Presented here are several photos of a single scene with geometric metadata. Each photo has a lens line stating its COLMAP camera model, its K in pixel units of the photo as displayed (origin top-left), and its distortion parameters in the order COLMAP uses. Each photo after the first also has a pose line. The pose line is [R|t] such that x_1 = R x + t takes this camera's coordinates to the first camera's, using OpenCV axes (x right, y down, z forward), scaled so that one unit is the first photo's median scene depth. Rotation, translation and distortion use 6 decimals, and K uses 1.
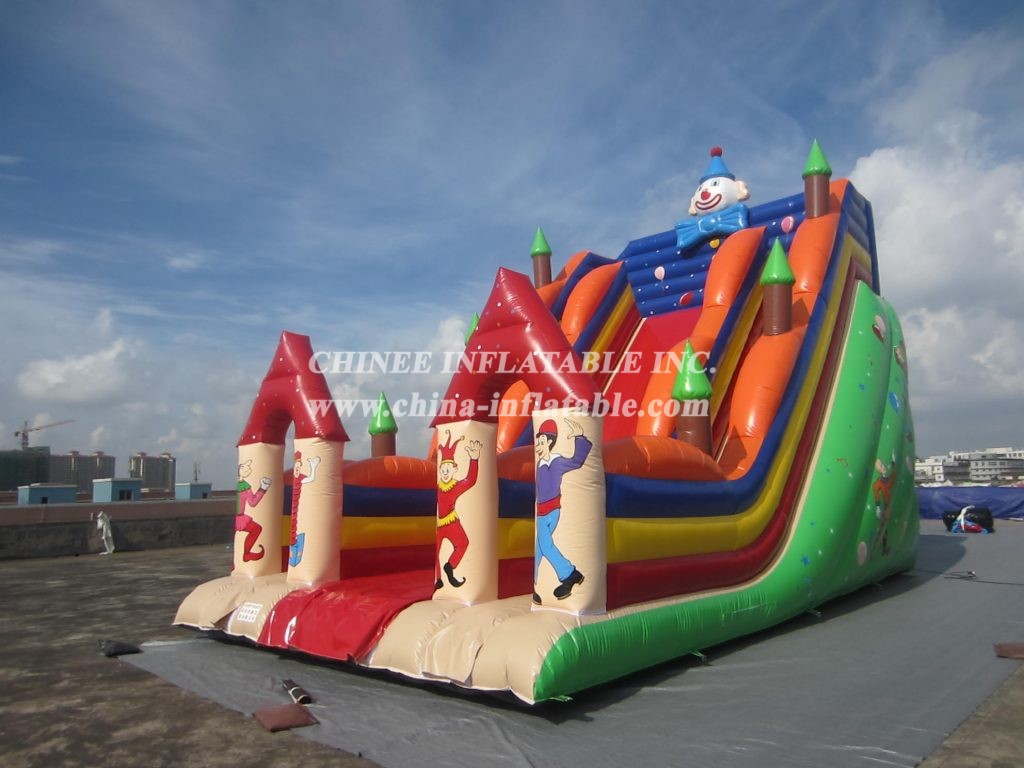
lens RADIAL K [[730.8, 0, 506.4], [0, 730.8, 386.4], [0, 0, 1]] dist [-0.032872, 0.011189]
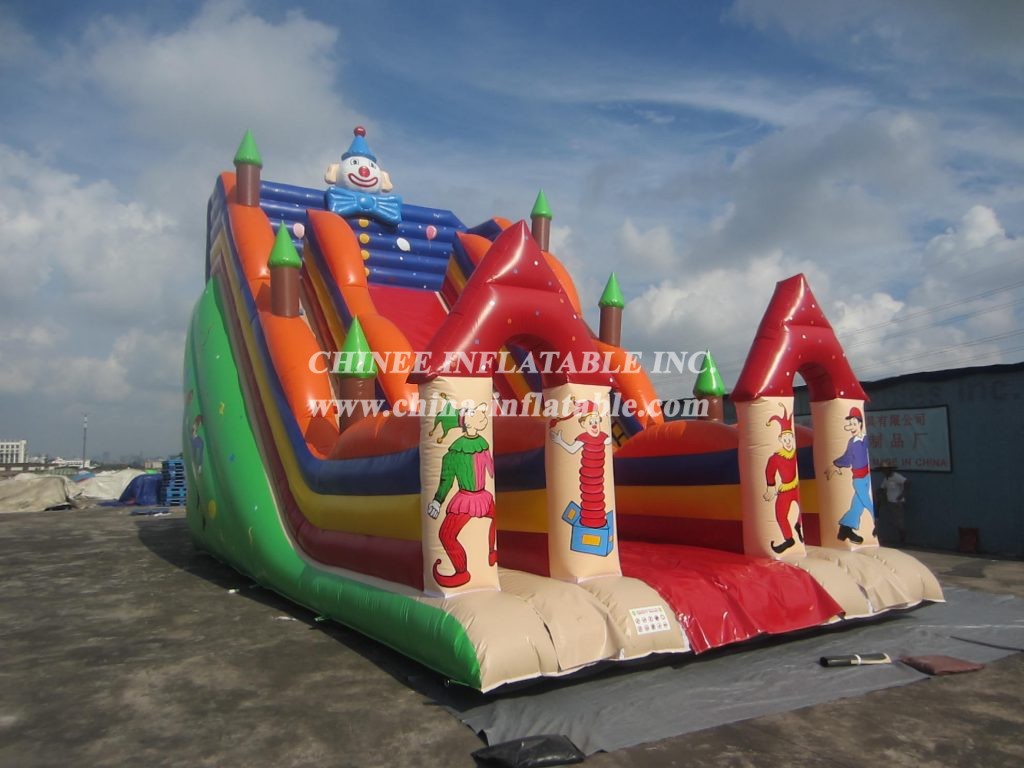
lens RADIAL K [[730.8, 0, 507.0], [0, 730.8, 393.6], [0, 0, 1]] dist [-0.032872, 0.011189]
pose [[0.305554, 0.115457, 0.945149, -1.014036], [-0.133254, 0.988038, -0.077617, 0.151189], [-0.942804, -0.102229, 0.317284, 0.851523]]
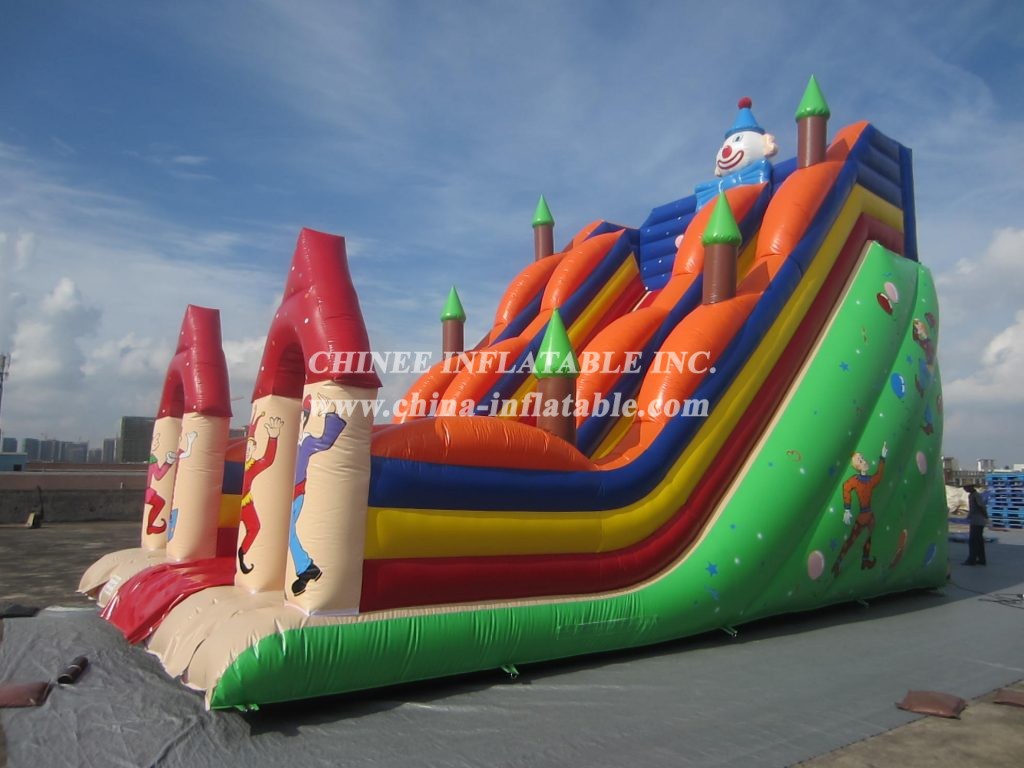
lens RADIAL K [[730.8, 0, 509.9], [0, 730.8, 387.9], [0, 0, 1]] dist [-0.032872, 0.011189]
pose [[0.981069, 0.014556, -0.193112, 0.339798], [-0.009755, 0.999620, 0.025789, 0.008716], [0.193414, -0.023417, 0.980838, 0.126158]]
